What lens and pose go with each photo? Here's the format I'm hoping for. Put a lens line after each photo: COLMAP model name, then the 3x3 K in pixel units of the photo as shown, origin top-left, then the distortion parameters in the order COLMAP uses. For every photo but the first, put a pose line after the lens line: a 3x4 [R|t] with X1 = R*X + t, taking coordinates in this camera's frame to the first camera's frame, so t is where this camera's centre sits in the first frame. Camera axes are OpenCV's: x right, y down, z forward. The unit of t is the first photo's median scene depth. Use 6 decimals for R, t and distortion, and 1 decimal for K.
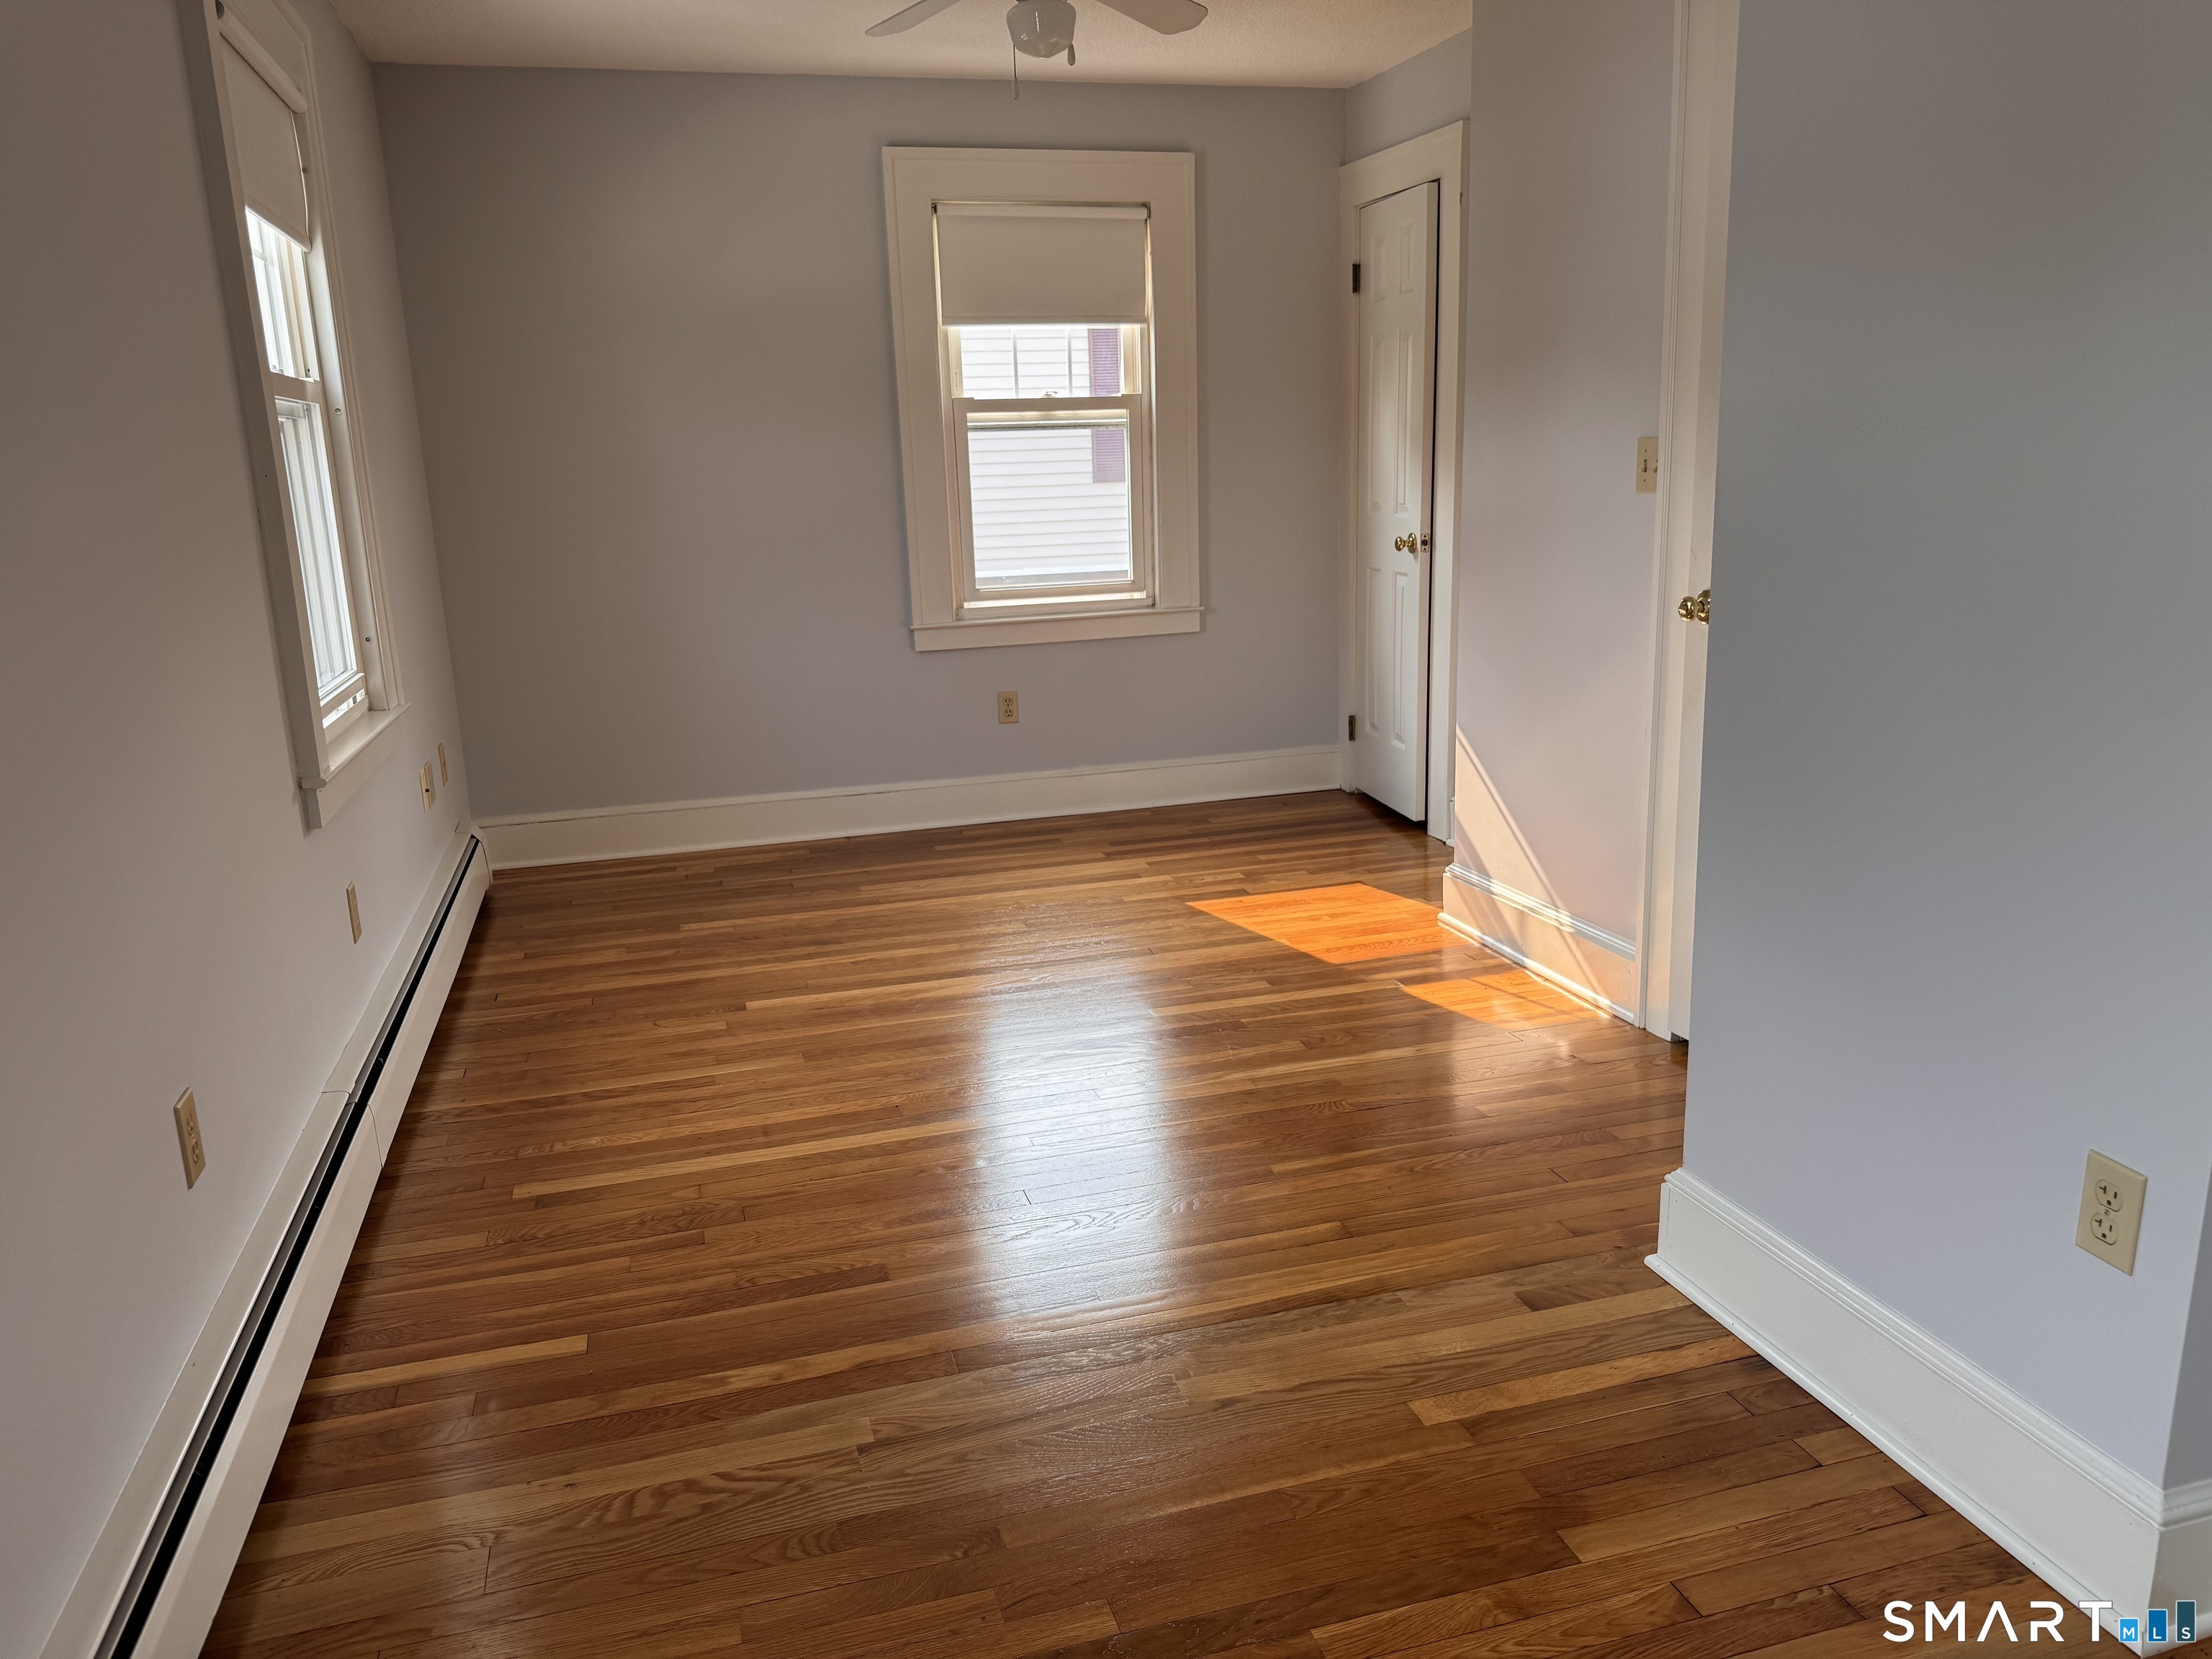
lens RADIAL K [[1568.3, 0, 1100.7], [0, 1568.3, 840.8], [0, 0, 1]] dist [-0.029551, -0.002479]
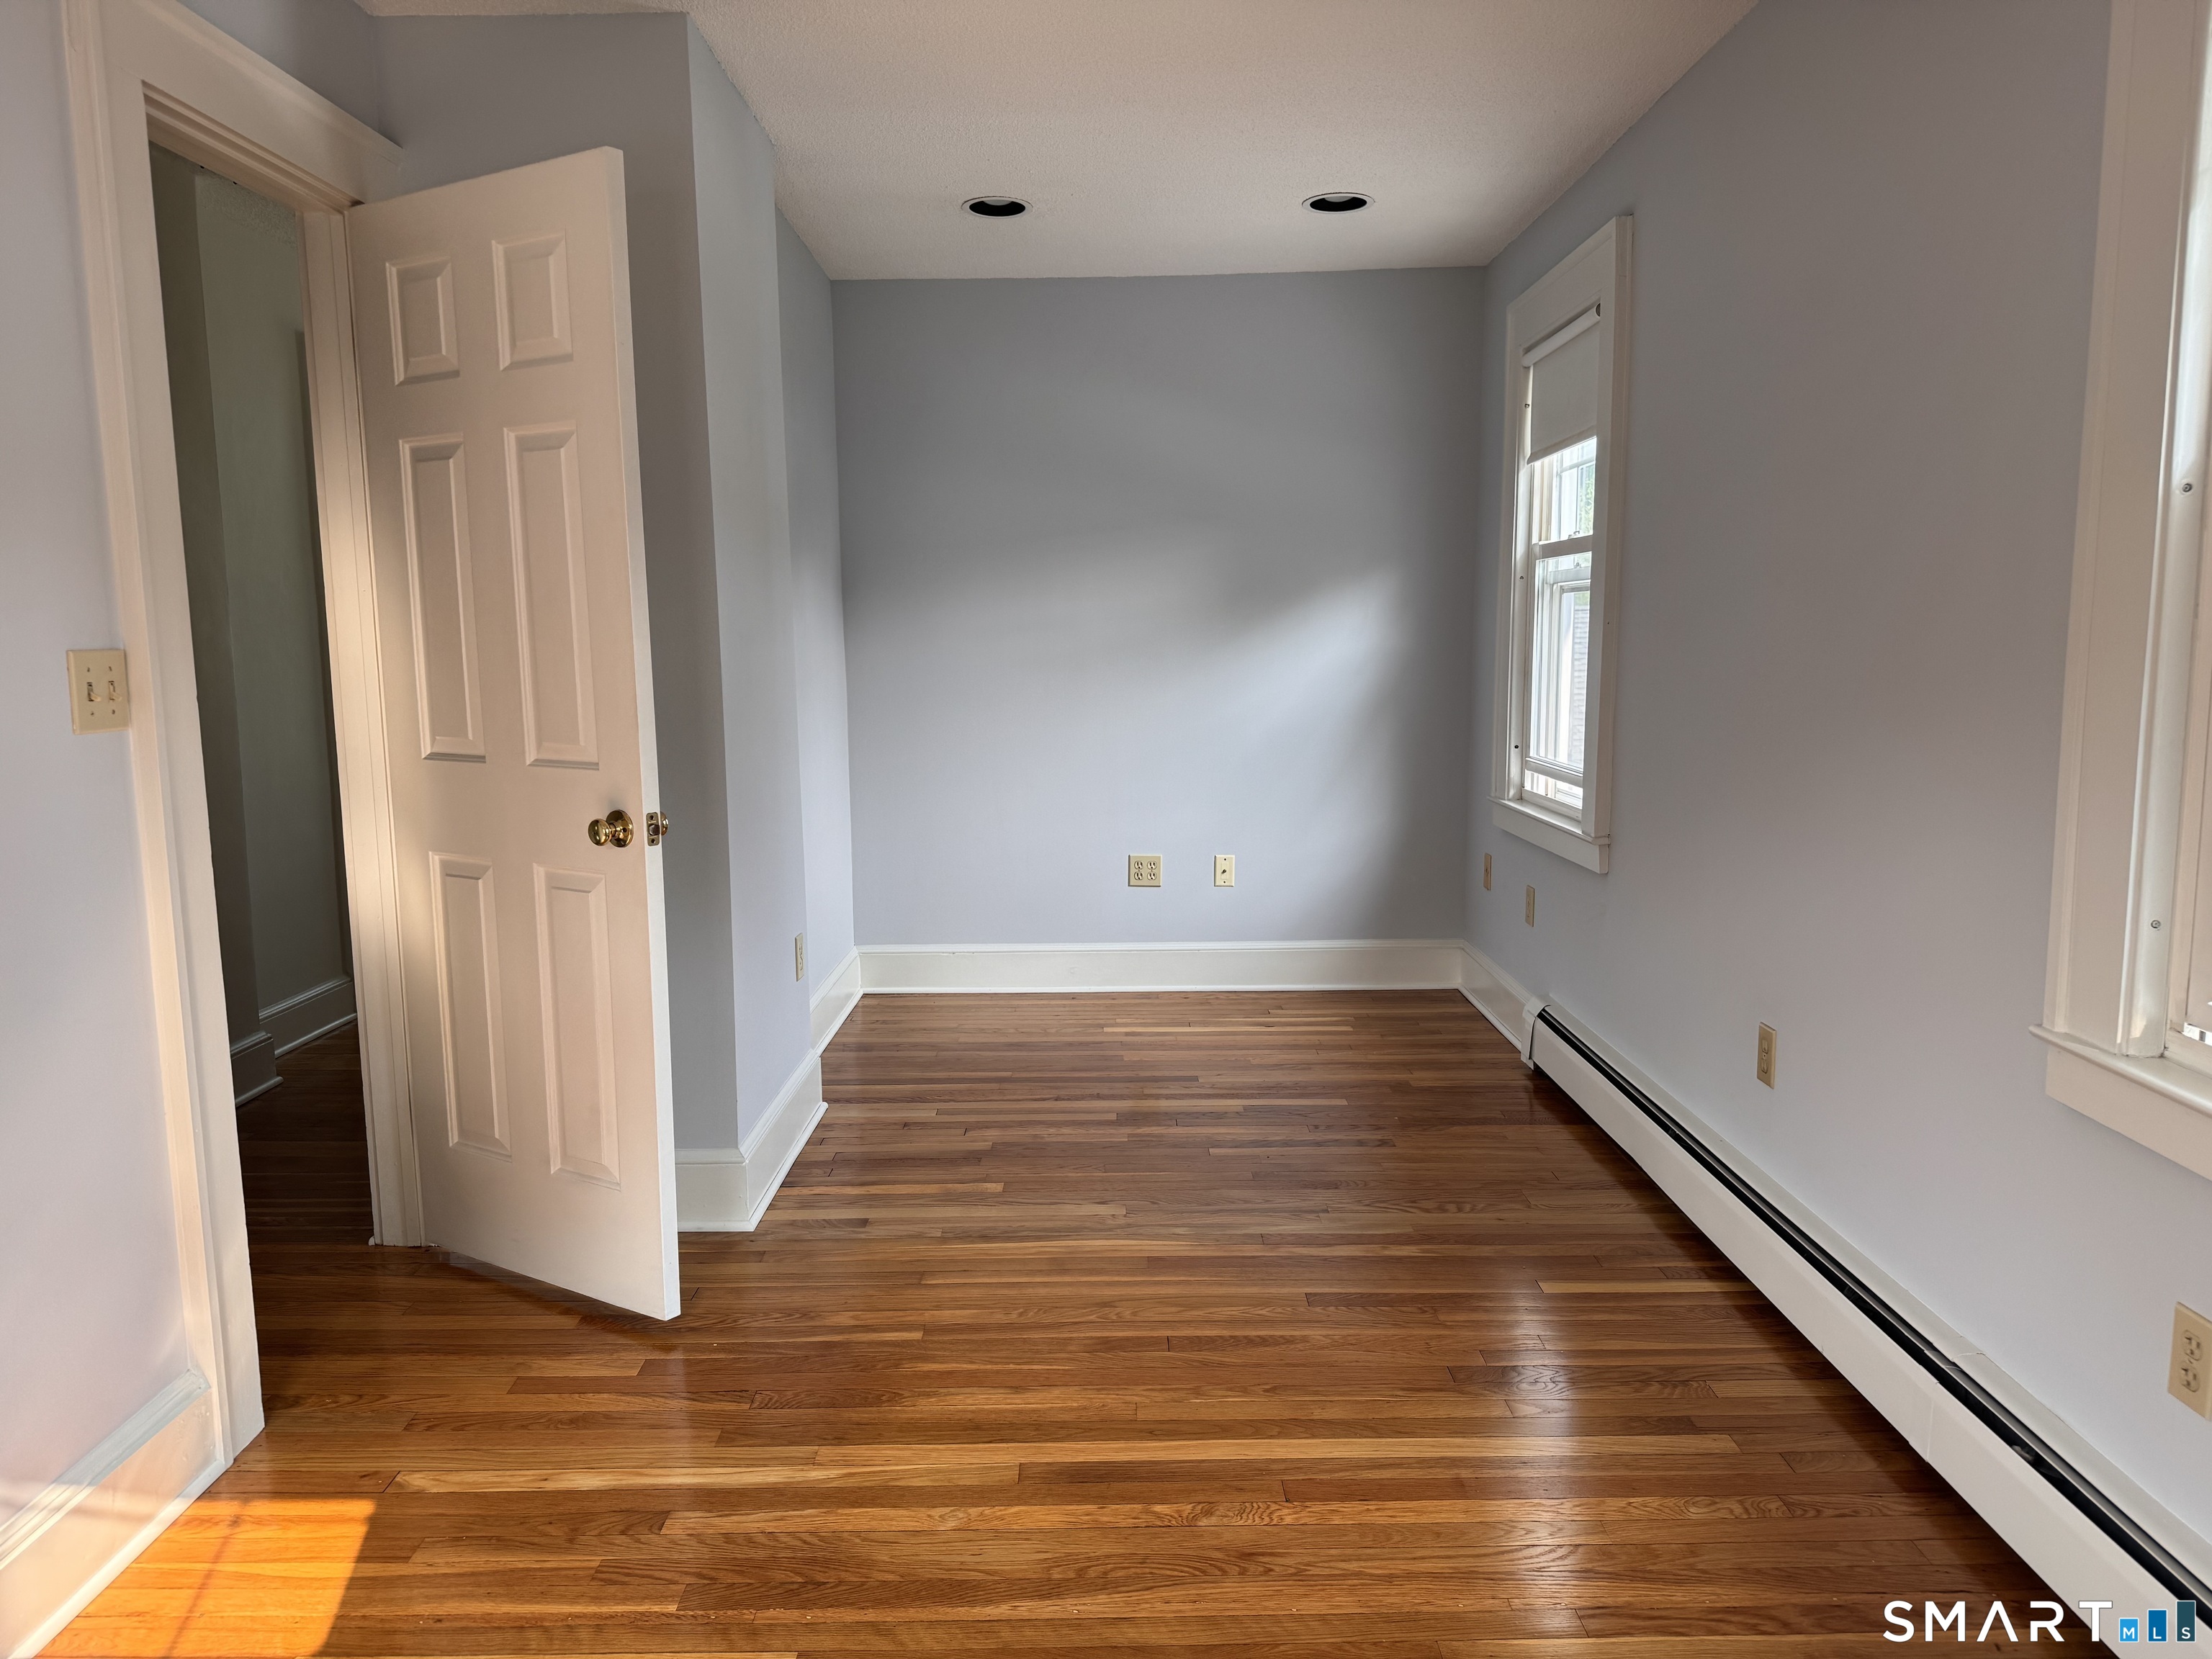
lens RADIAL K [[1568.3, 0, 1099.2], [0, 1568.3, 828.1], [0, 0, 1]] dist [-0.029551, -0.002479]
pose [[-0.960811, 0.002384, 0.277194, -0.275136], [0.101281, 0.933848, 0.343030, -0.422253], [-0.258039, 0.357661, -0.897493, 1.731513]]
